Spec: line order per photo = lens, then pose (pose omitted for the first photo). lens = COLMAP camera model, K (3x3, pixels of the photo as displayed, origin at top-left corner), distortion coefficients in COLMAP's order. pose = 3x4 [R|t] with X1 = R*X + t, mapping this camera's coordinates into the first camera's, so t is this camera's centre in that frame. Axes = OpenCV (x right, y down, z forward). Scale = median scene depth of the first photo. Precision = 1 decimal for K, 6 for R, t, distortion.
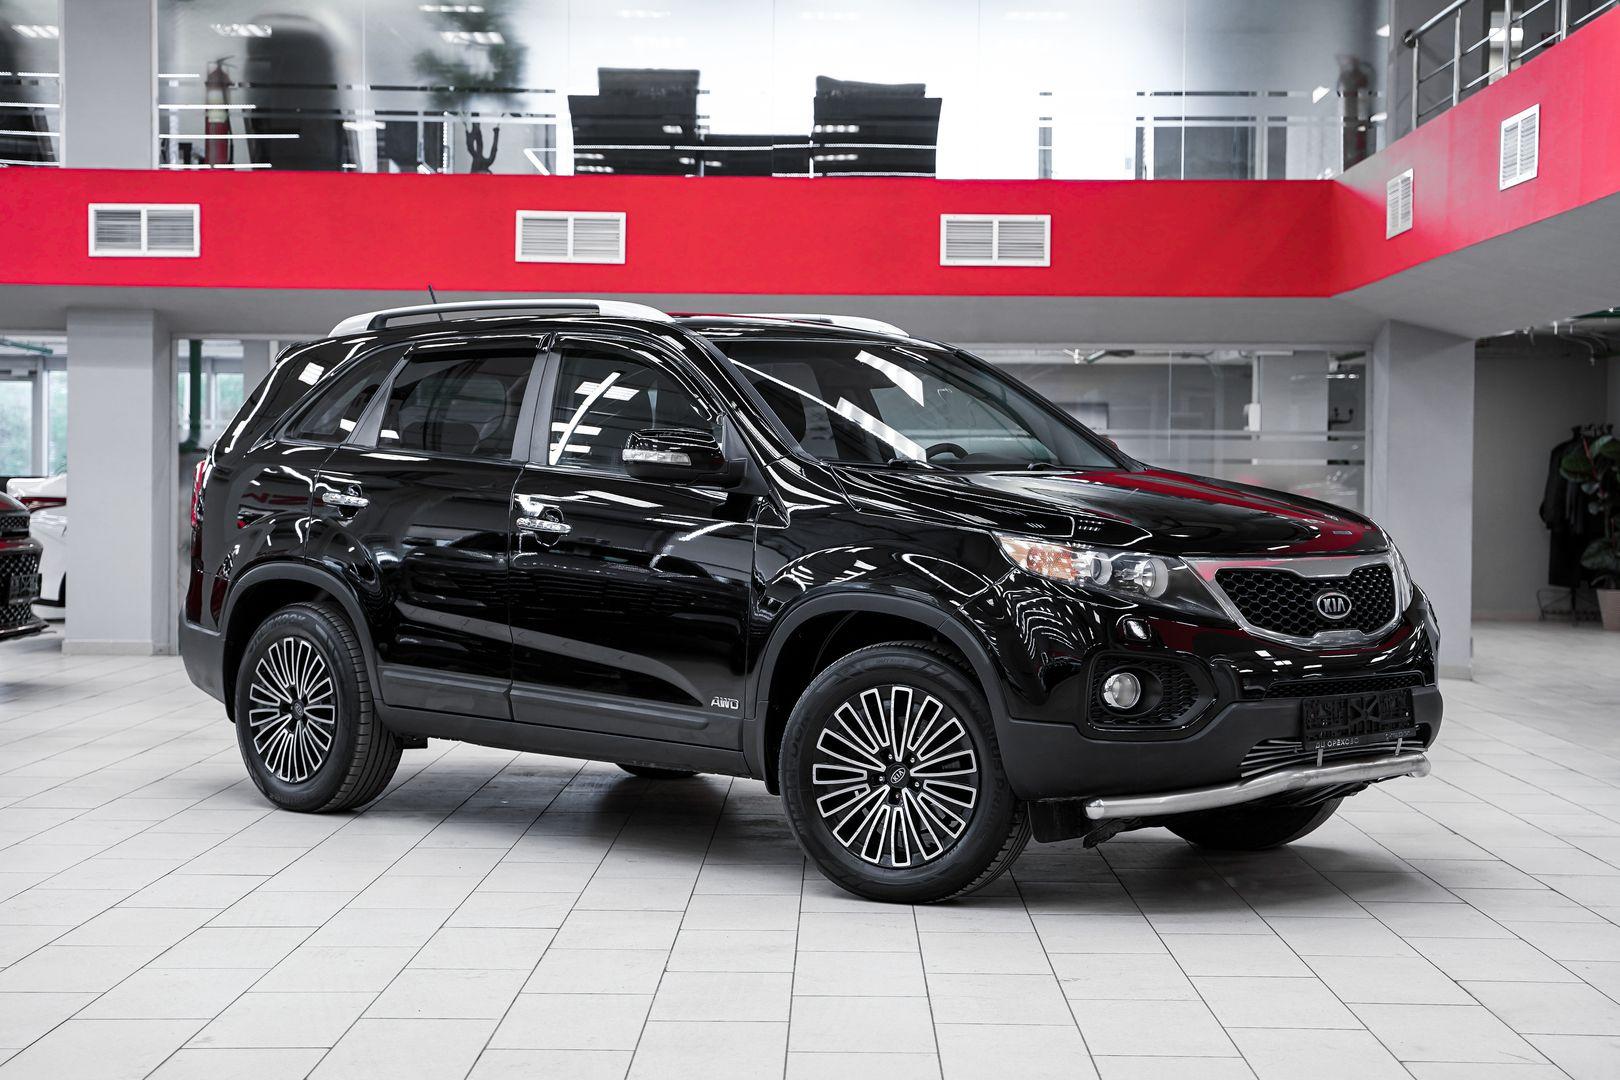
lens RADIAL K [[2676.2, 0, 810.1], [0, 2676.2, 537.7], [0, 0, 1]] dist [0.104661, 0.000000]
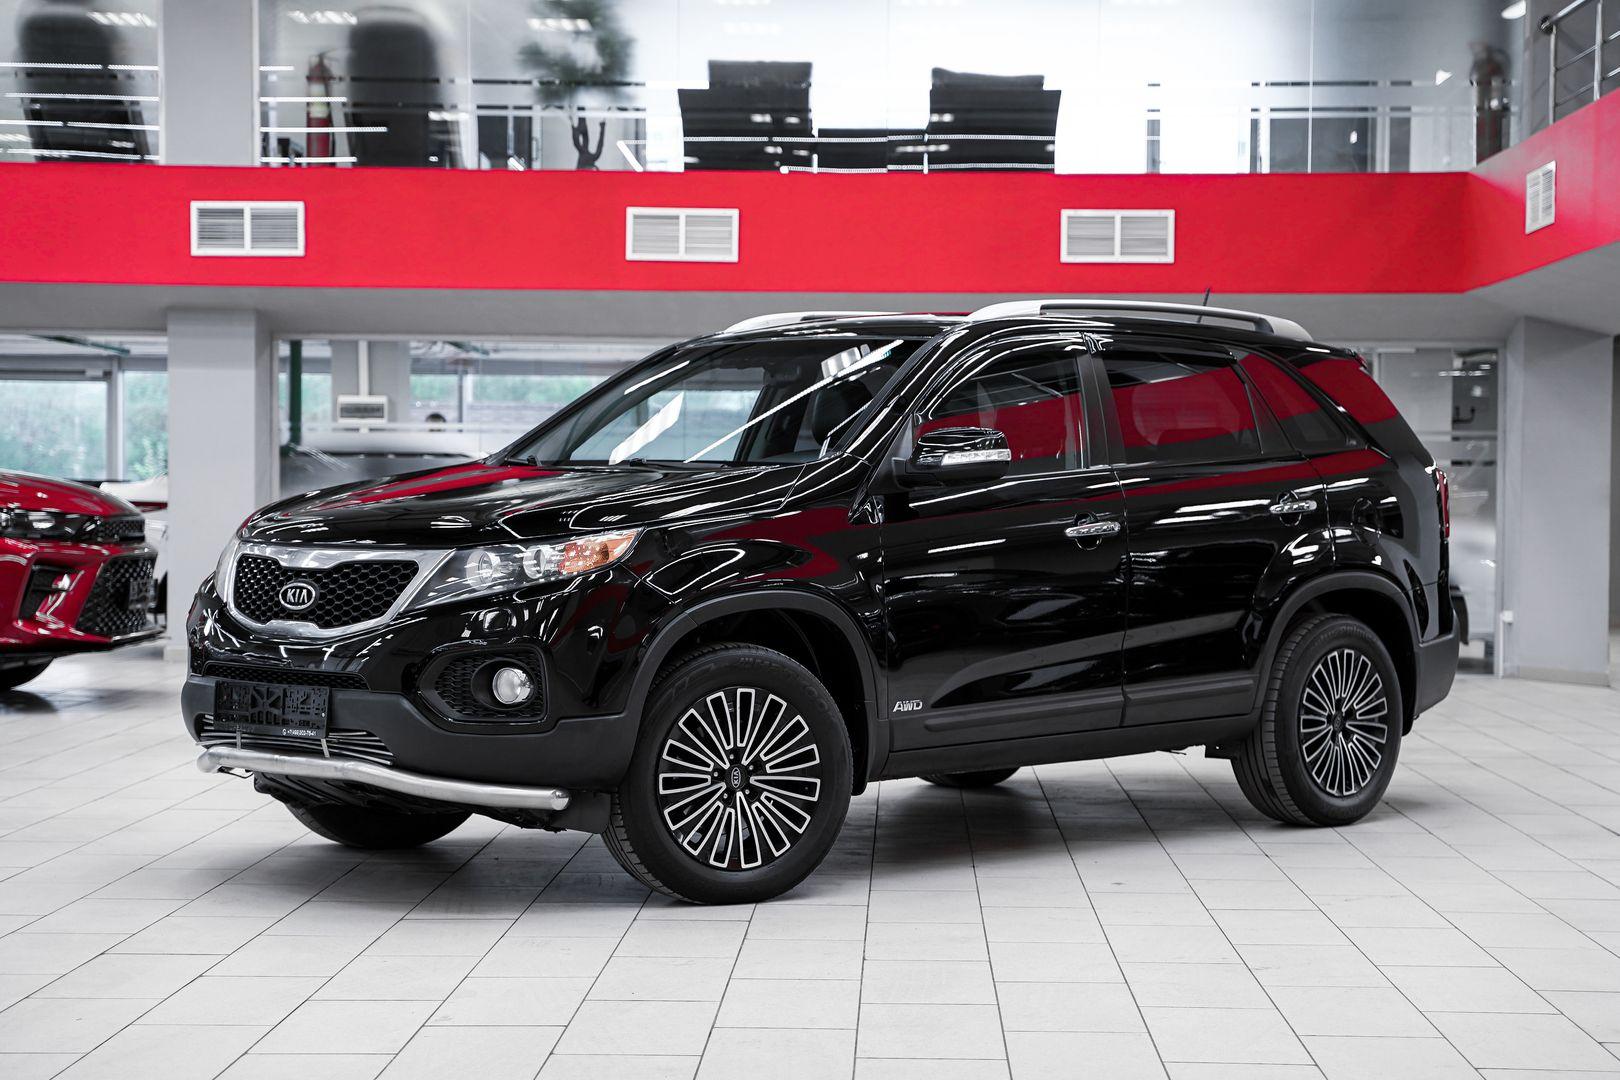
lens RADIAL K [[2821.1, 0, 843.5], [0, 2821.1, 565.8], [0, 0, 1]] dist [0.159794, 0.000000]
pose [[0.999937, -0.001463, -0.011151, -0.018660], [0.001547, 0.999971, 0.007518, 0.001015], [0.011140, -0.007535, 0.999910, -0.031146]]
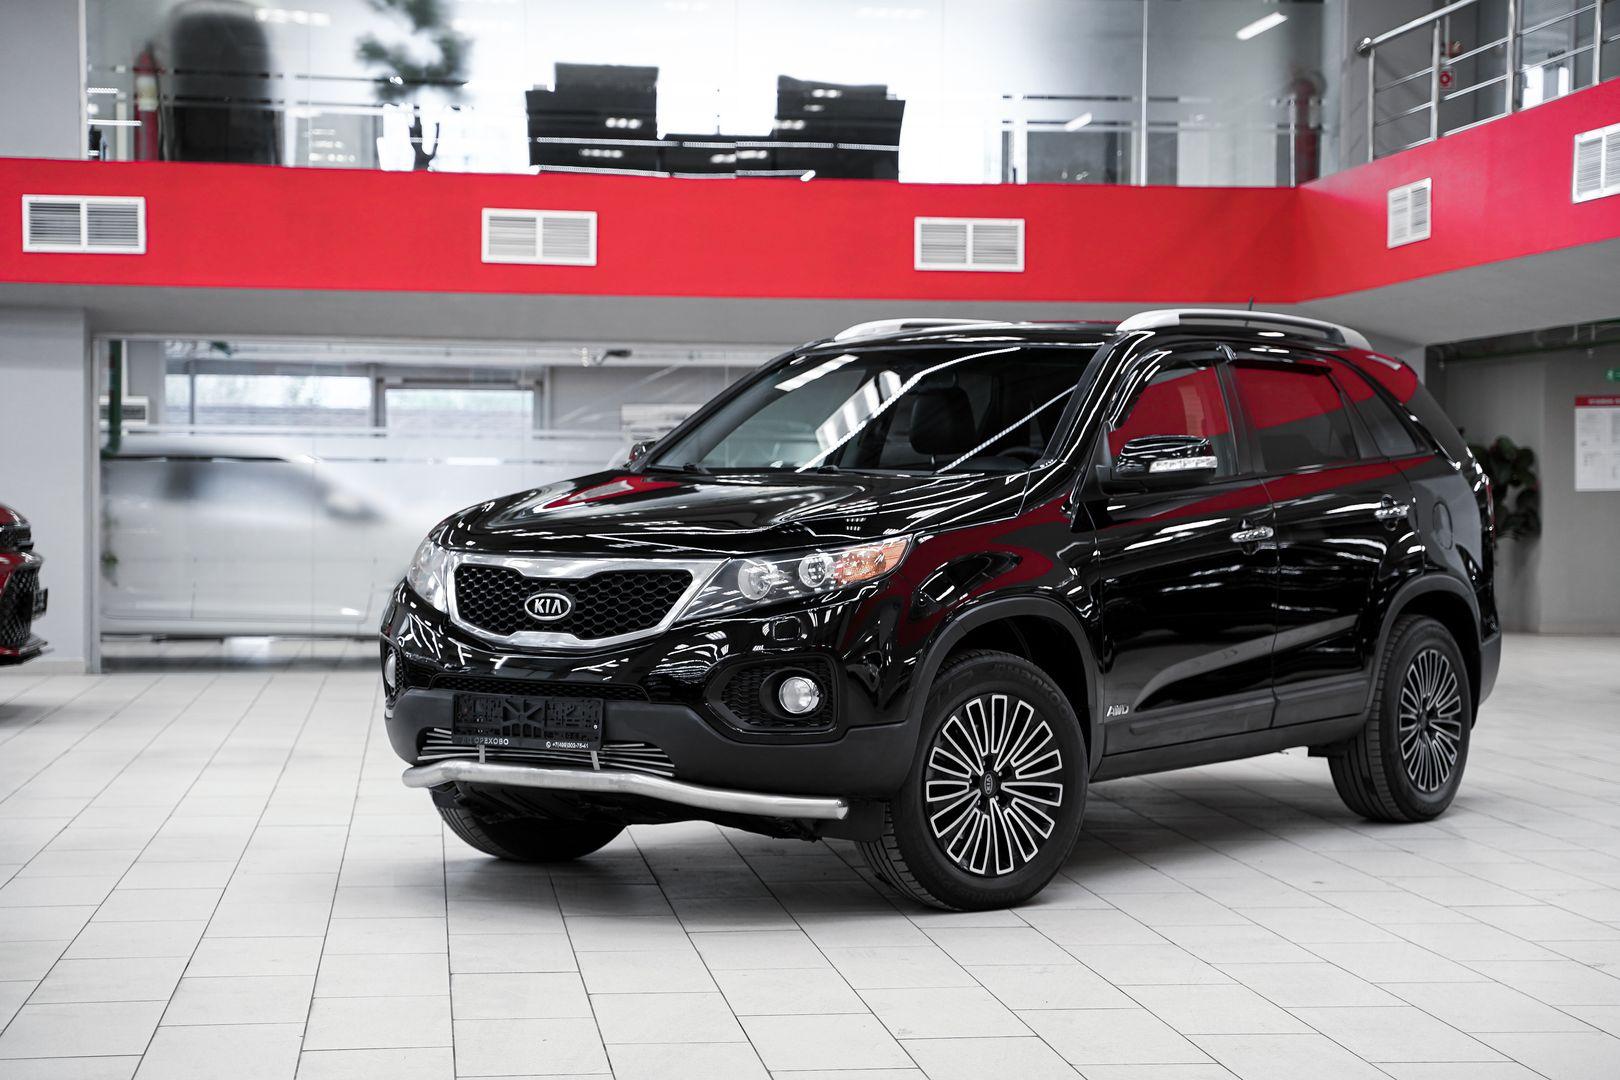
lens RADIAL K [[2807.1, 0, 806.0], [0, 2807.1, 535.3], [0, 0, 1]] dist [0.196703, 0.000000]
pose [[0.989319, -0.006018, 0.145645, -0.139017], [0.006493, 0.999975, -0.002789, -0.000635], [-0.145624, 0.003705, 0.989333, -0.022397]]
